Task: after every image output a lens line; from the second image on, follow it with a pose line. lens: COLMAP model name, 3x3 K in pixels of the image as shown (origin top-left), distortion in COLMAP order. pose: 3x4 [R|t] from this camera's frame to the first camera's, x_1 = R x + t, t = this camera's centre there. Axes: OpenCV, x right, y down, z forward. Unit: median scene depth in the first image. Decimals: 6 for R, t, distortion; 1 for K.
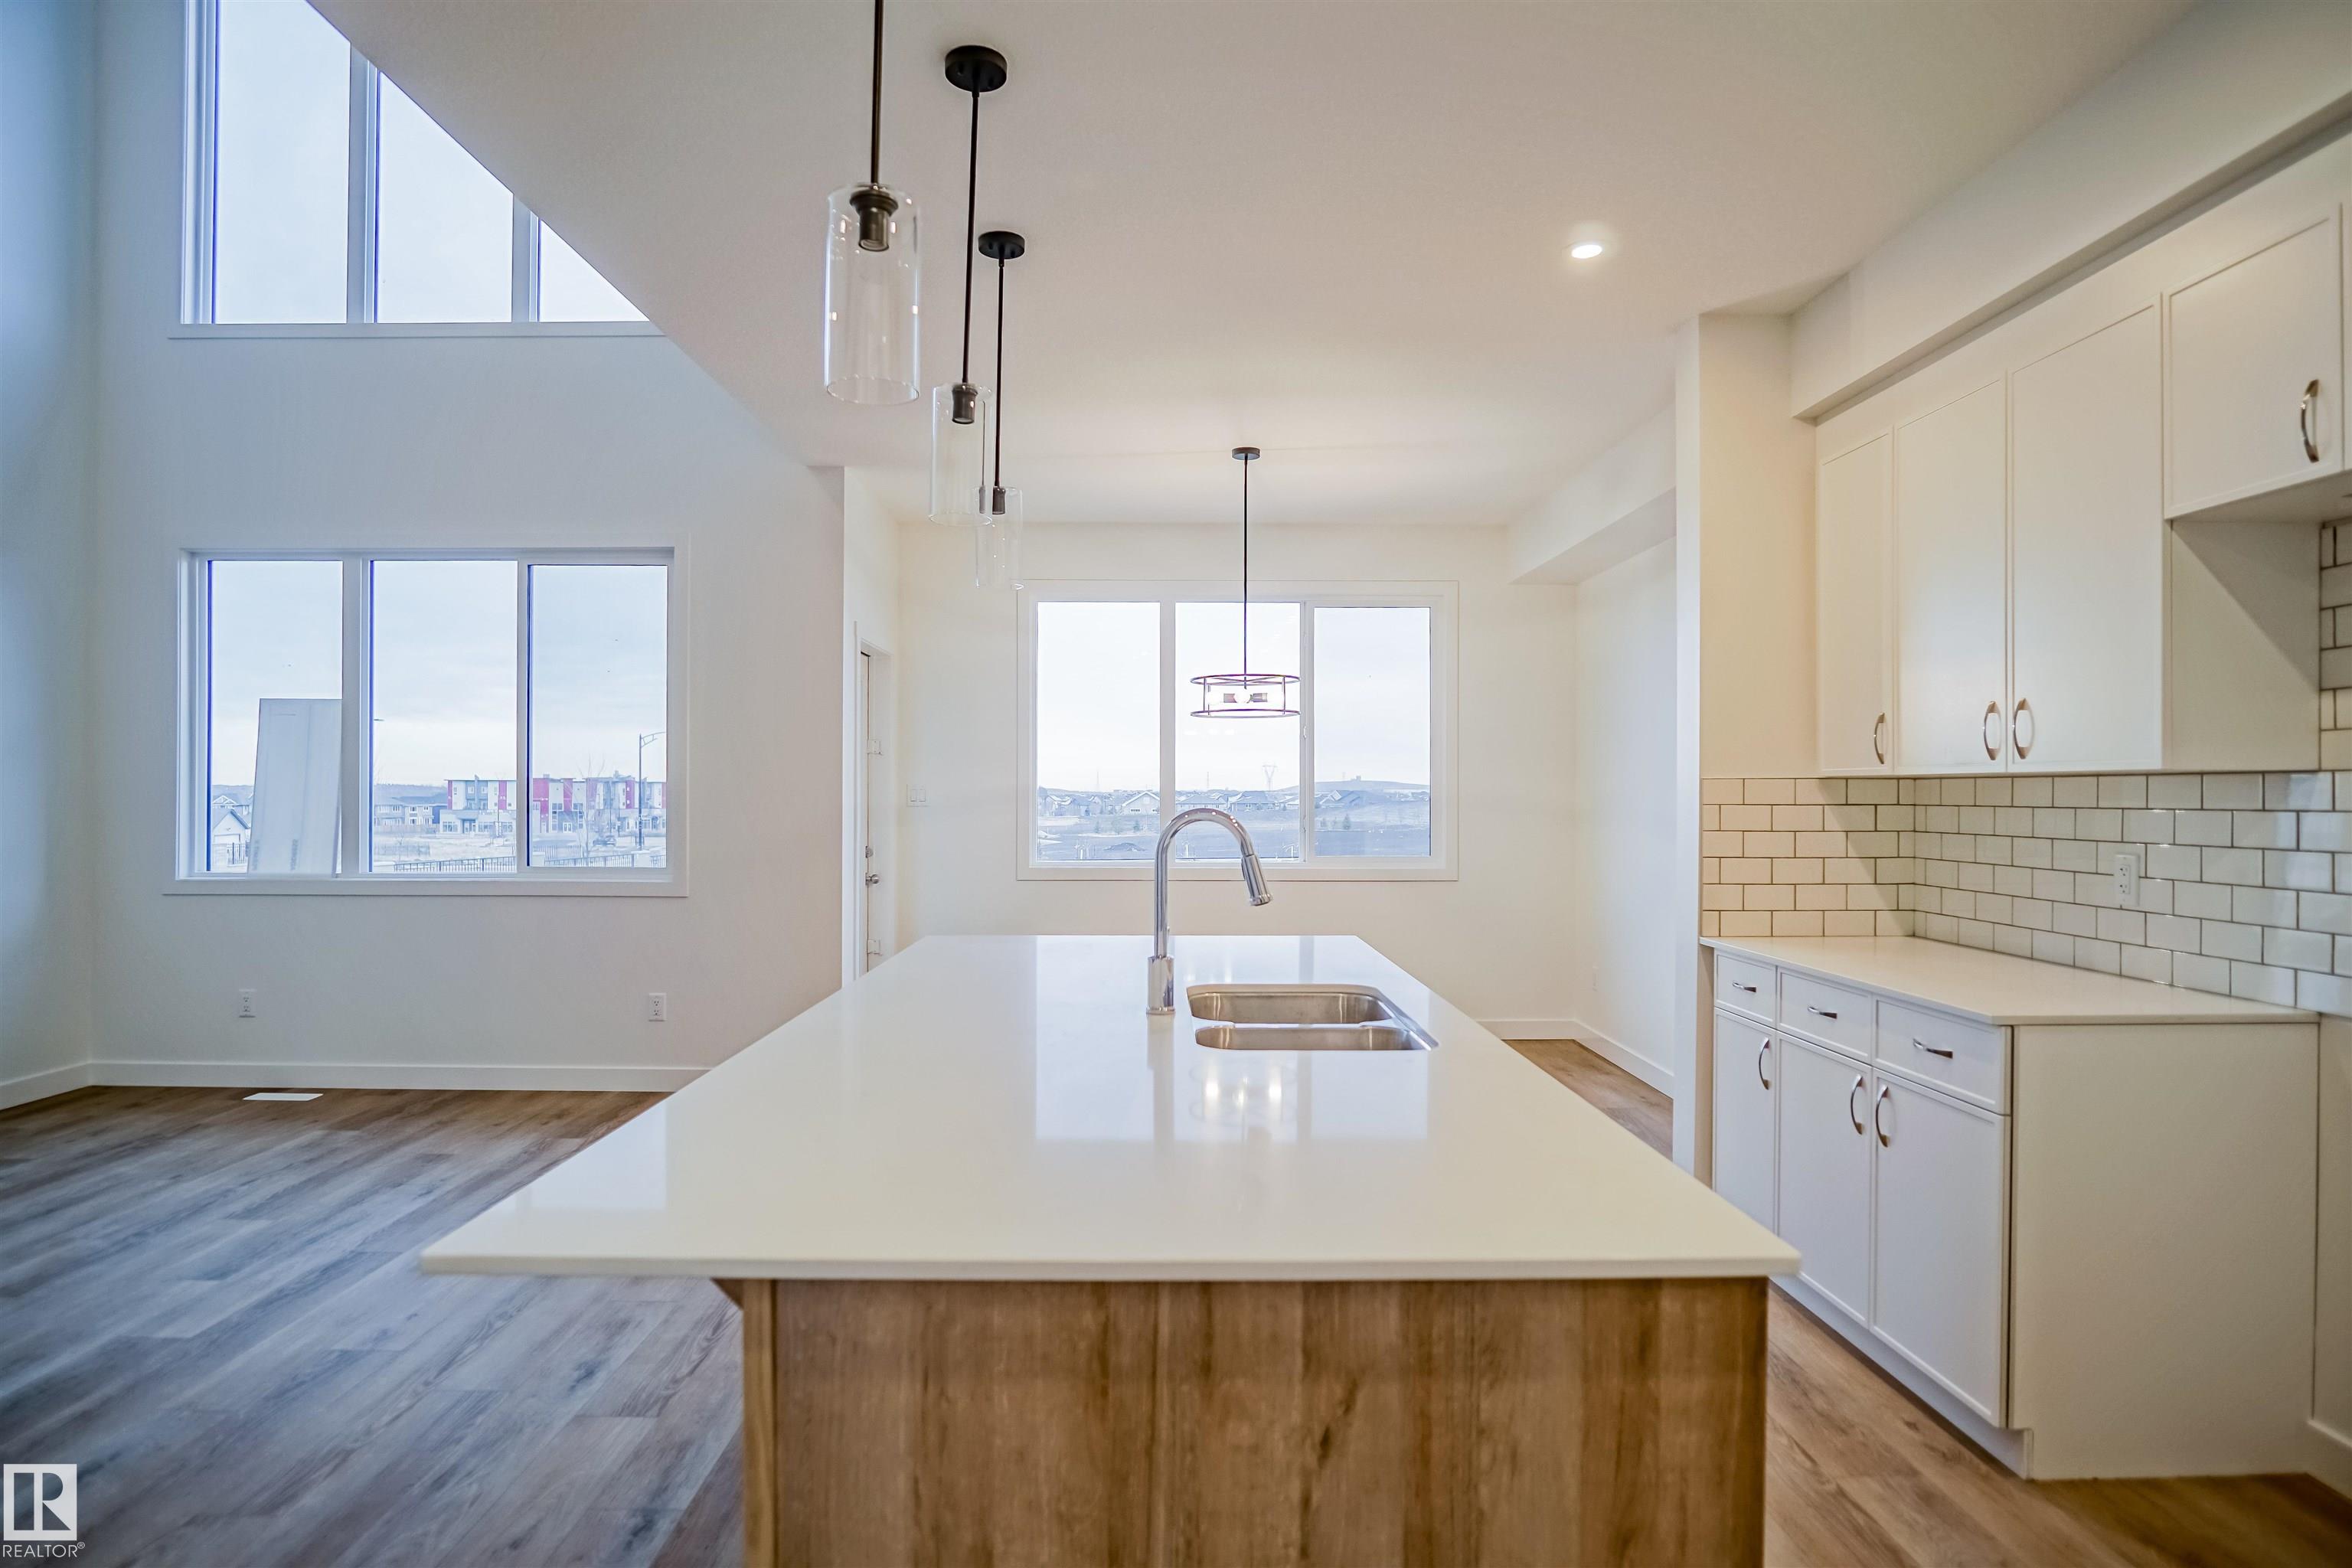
lens RADIAL K [[1294.0, 0, 1166.4], [0, 1294.0, 791.1], [0, 0, 1]] dist [-0.040185, 0.015370]
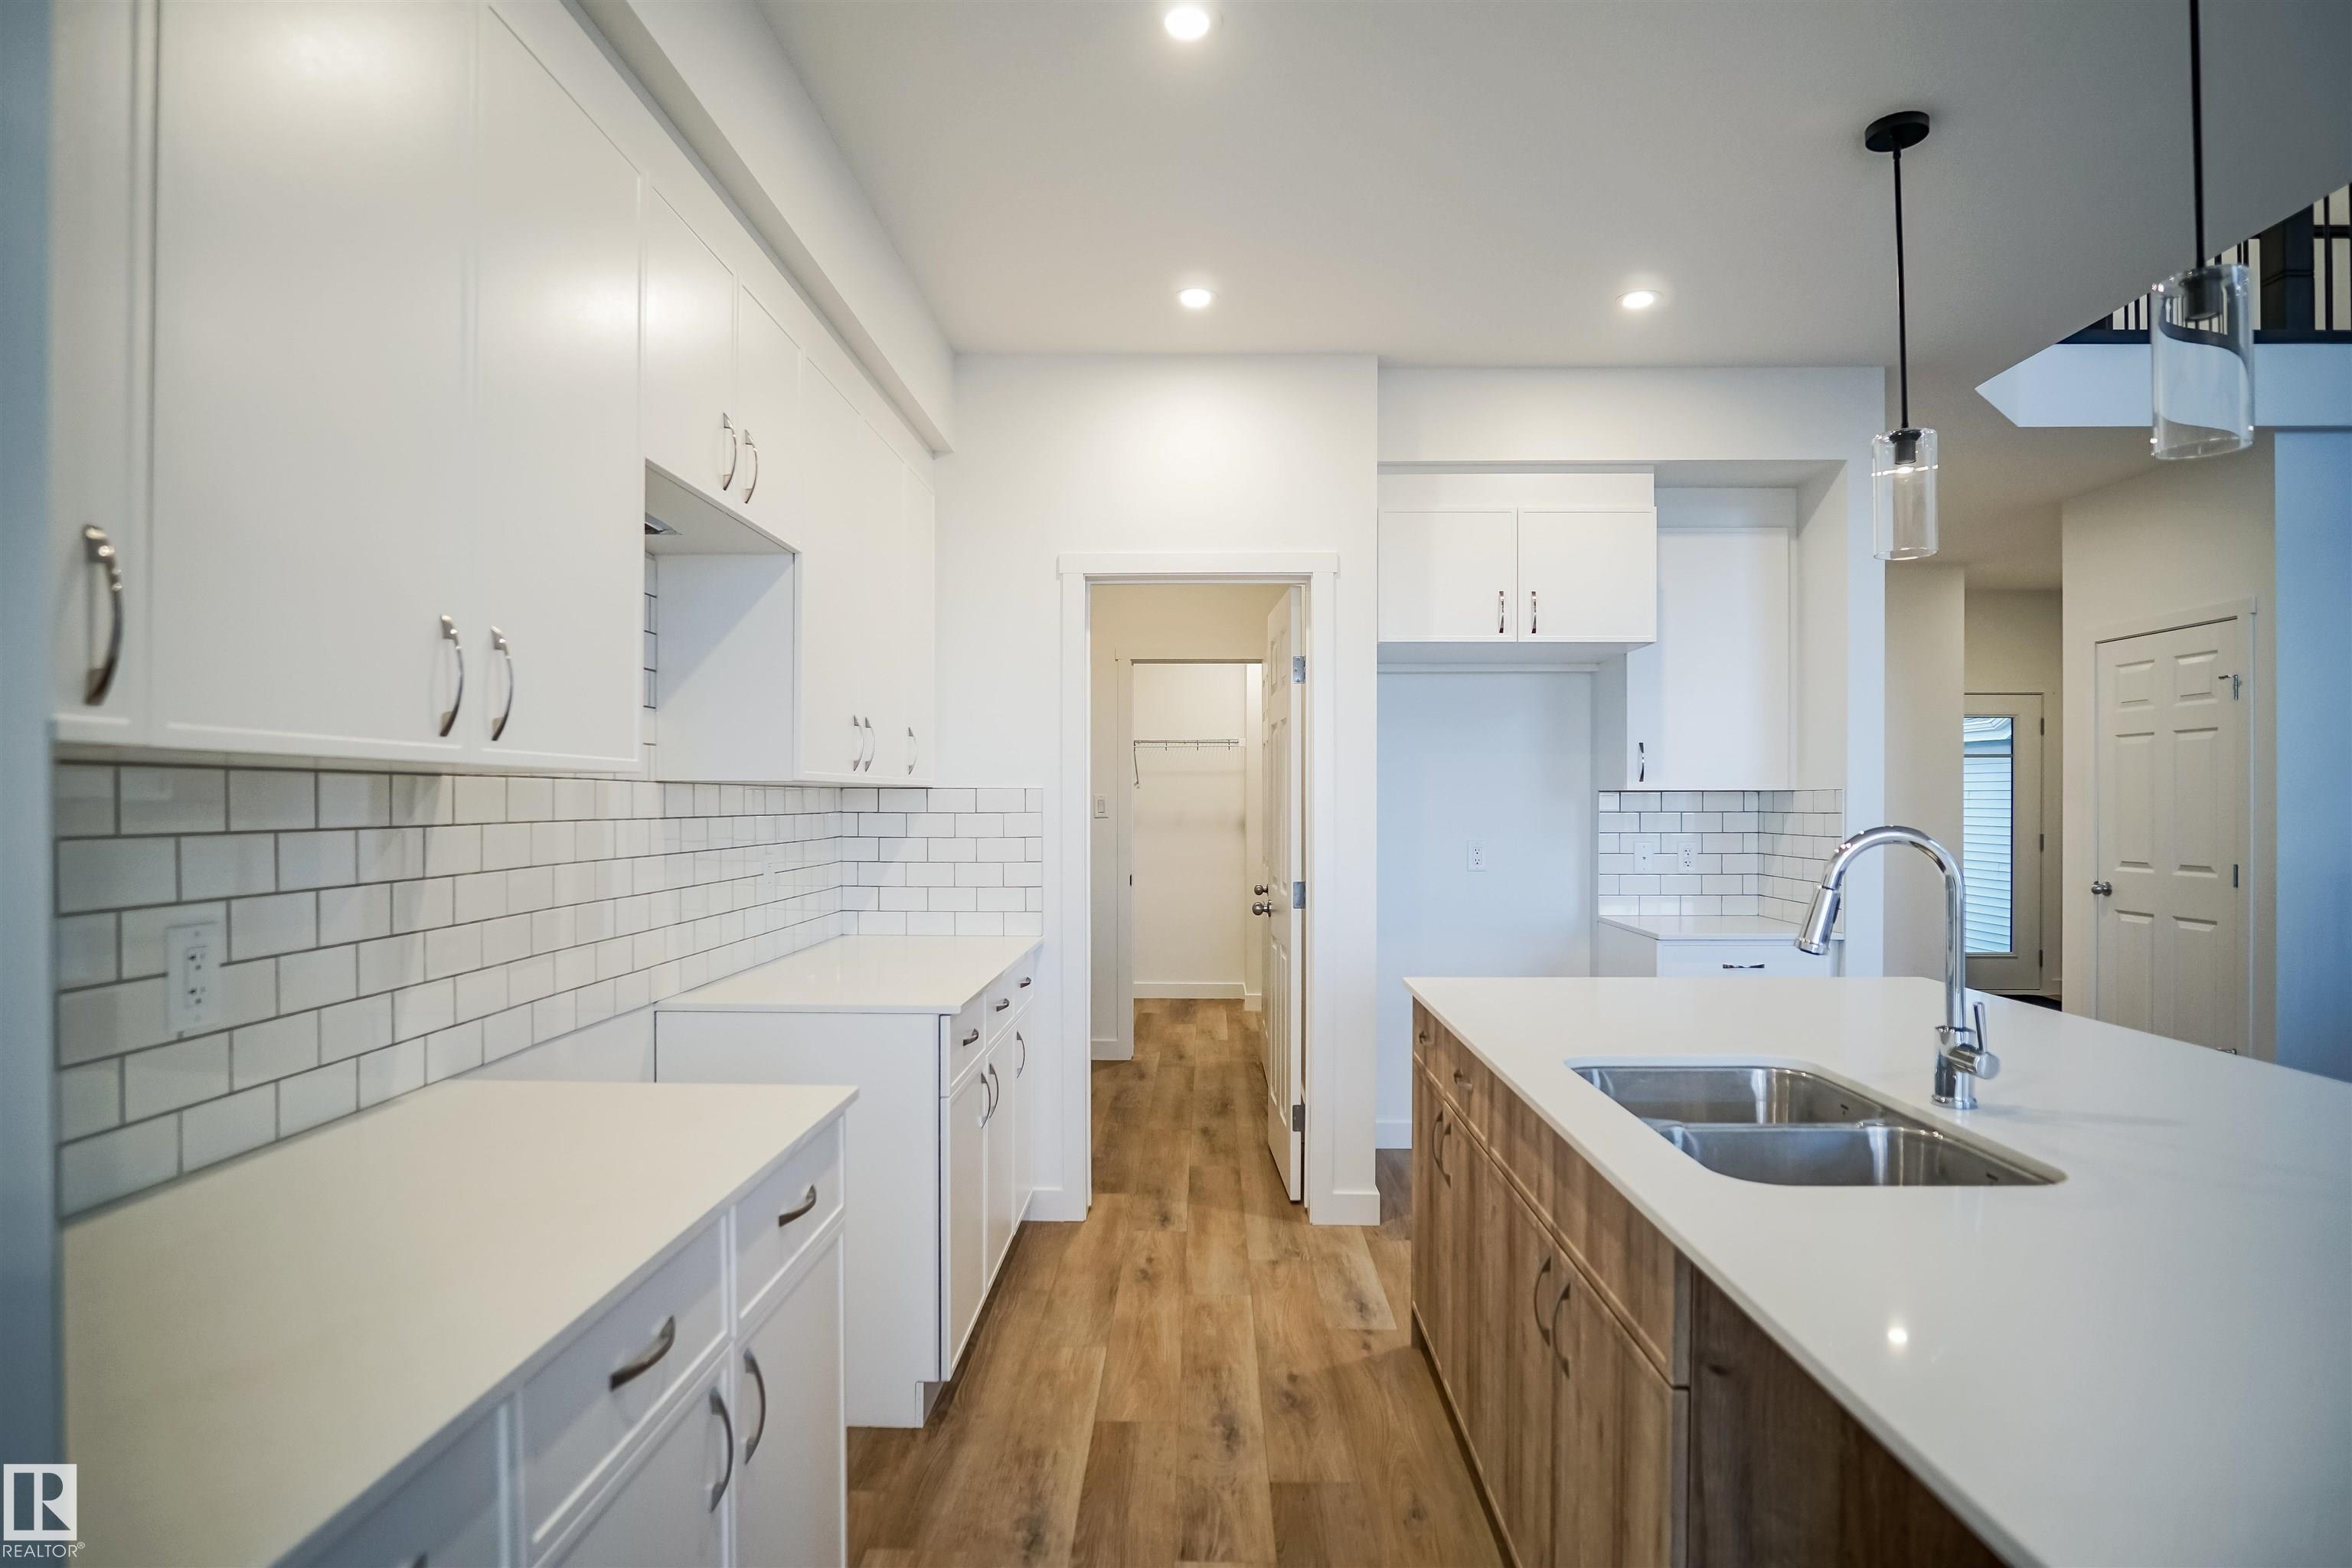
lens RADIAL K [[1276.7, 0, 1174.0], [0, 1276.7, 800.2], [0, 0, 1]] dist [-0.031859, 0.003862]
pose [[-0.999295, -0.004068, 0.037319, 0.277614], [-0.004131, 0.999990, -0.001617, -0.000309], [-0.037312, -0.001770, -0.999302, 1.163164]]
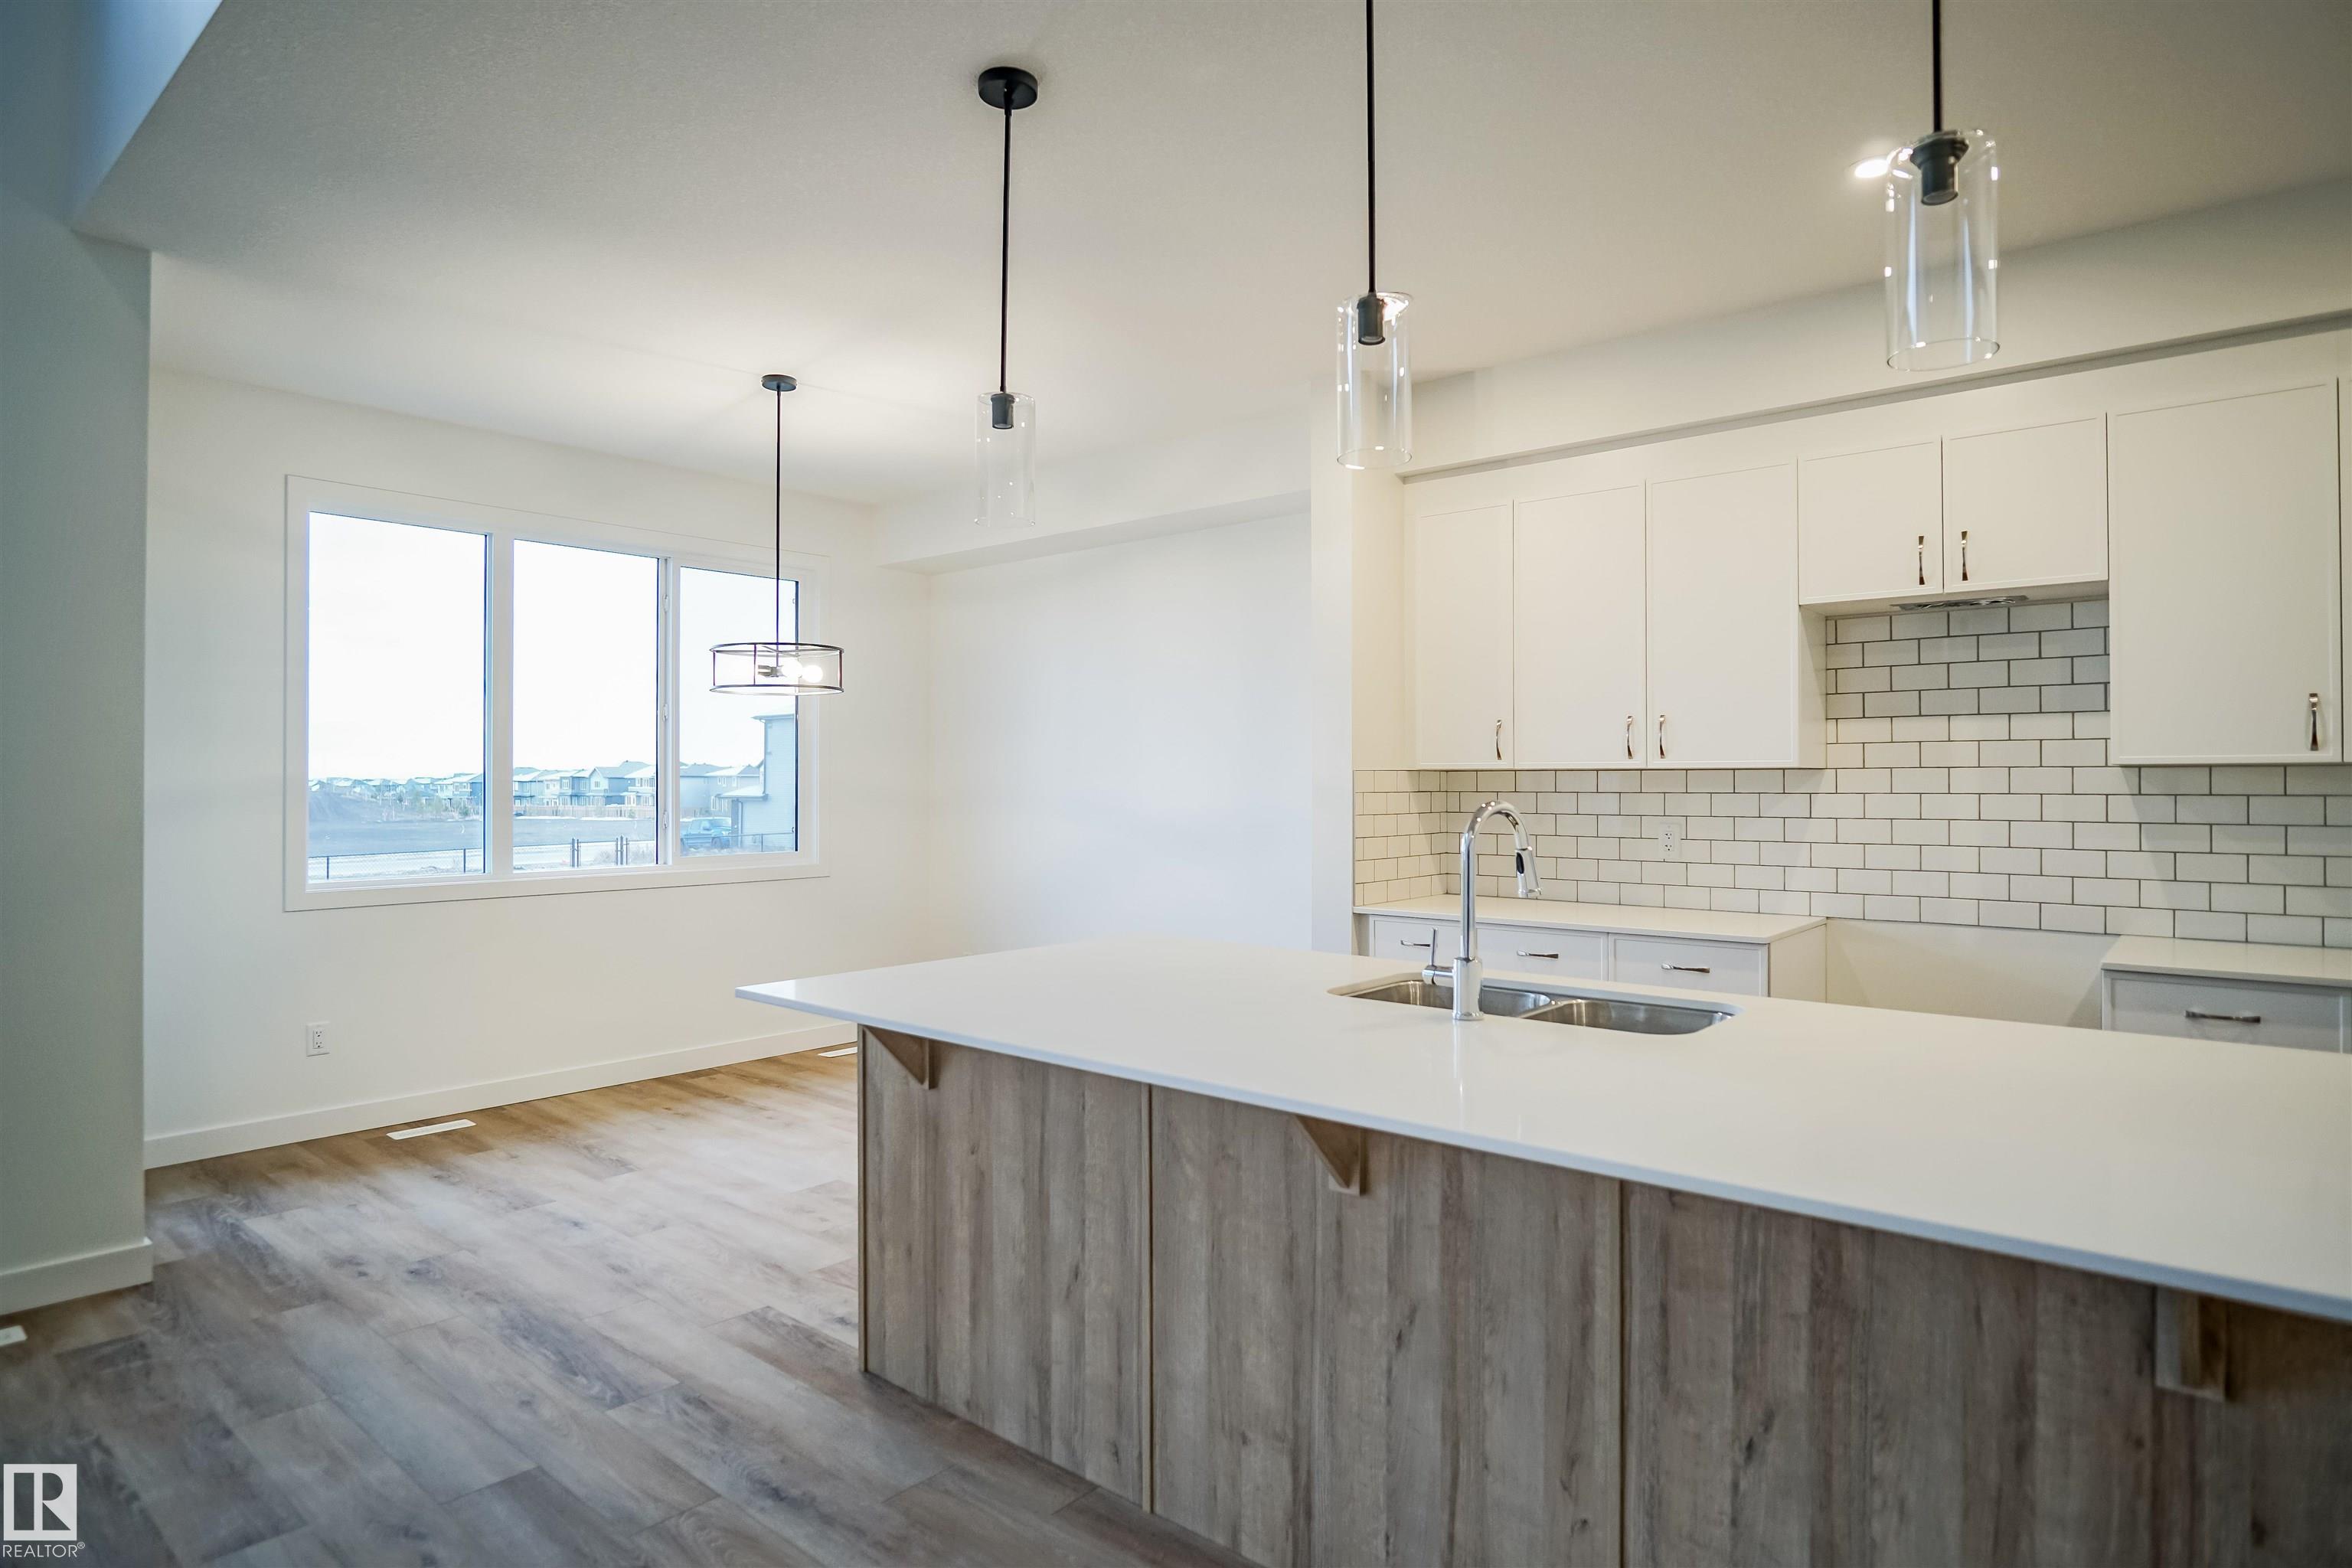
lens RADIAL K [[1272.9, 0, 1182.9], [0, 1272.9, 774.8], [0, 0, 1]] dist [-0.030673, 0.004110]
pose [[0.652813, 0.000817, 0.757518, -0.569144], [0.001319, 0.999997, -0.002215, -0.003849], [-0.757518, 0.002445, 0.652810, 0.369664]]
